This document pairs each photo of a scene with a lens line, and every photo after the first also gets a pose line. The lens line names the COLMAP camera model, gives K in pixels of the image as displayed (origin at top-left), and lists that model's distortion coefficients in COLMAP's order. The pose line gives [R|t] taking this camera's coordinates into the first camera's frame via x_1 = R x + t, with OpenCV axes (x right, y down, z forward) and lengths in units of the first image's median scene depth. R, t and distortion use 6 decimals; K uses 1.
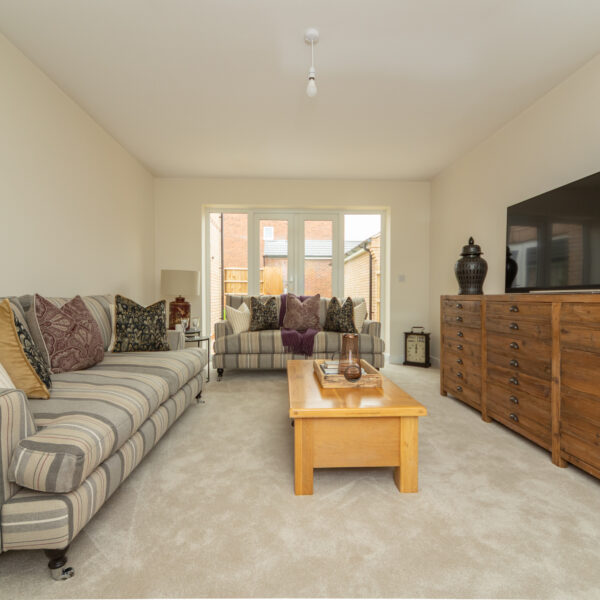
lens RADIAL K [[349.4, 0, 301.8], [0, 349.4, 299.4], [0, 0, 1]] dist [-0.009901, -0.001950]
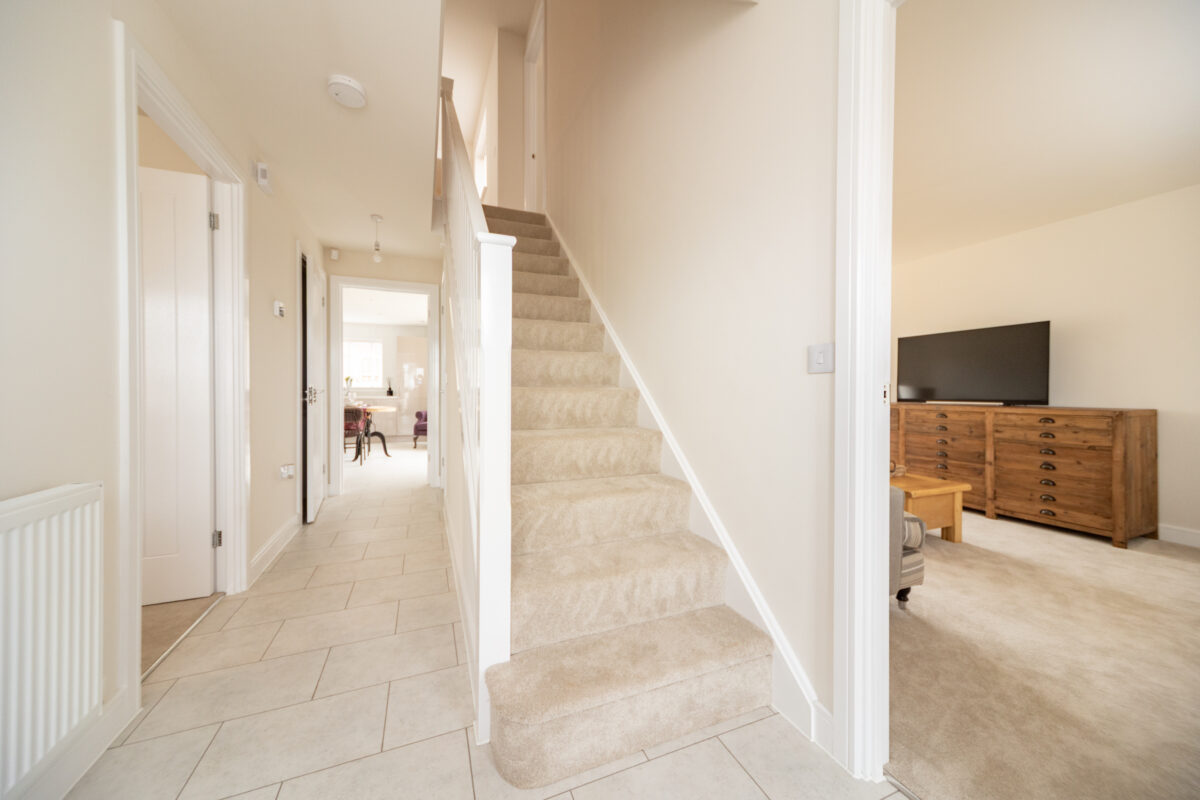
lens RADIAL K [[415.6, 0, 592.7], [0, 415.6, 391.0], [0, 0, 1]] dist [0.000864, 0.000046]
pose [[0.946389, -0.003882, 0.323005, -1.360683], [0.005487, 0.999977, -0.004060, -0.078618], [-0.322981, 0.005615, 0.946389, -0.154196]]
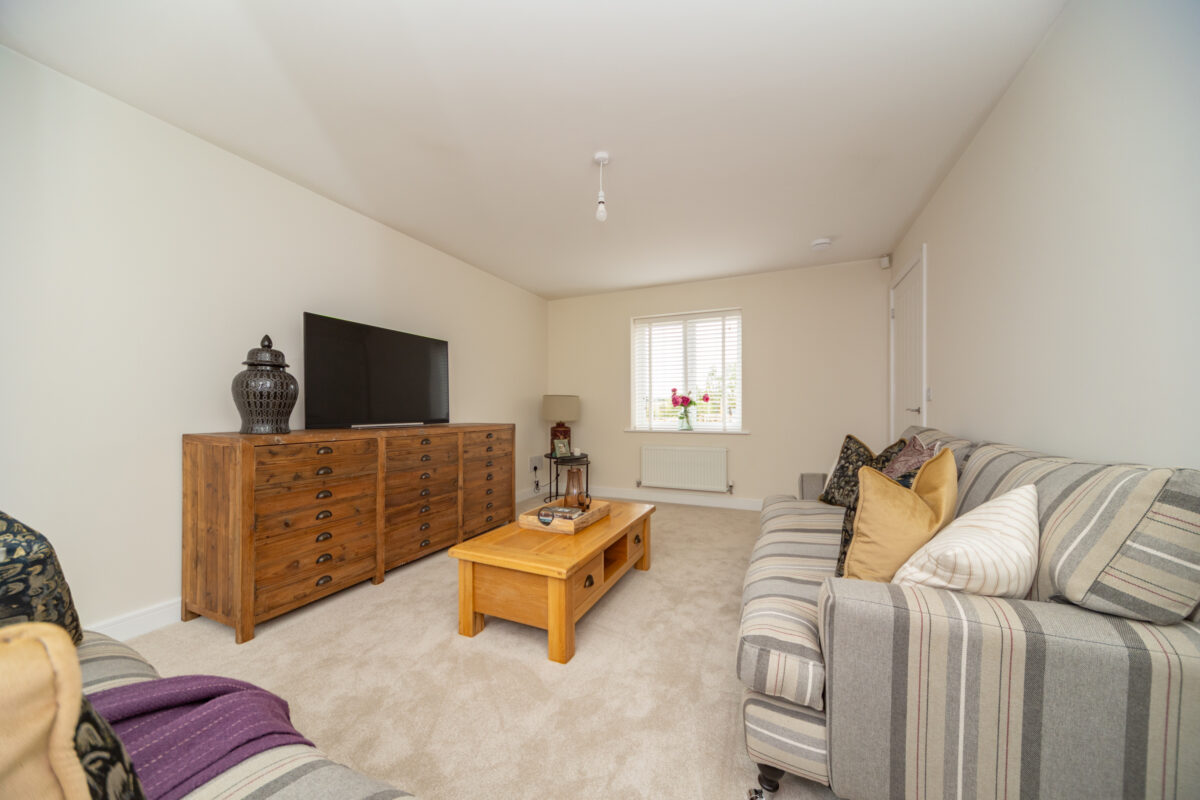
lens RADIAL K [[415.6, 0, 592.5], [0, 415.6, 410.1], [0, 0, 1]] dist [0.000864, 0.000046]
pose [[-0.882045, 0.002752, 0.471157, -0.474927], [0.006155, 0.999965, 0.005680, -0.078505], [-0.471125, 0.007910, -0.882031, 2.000617]]
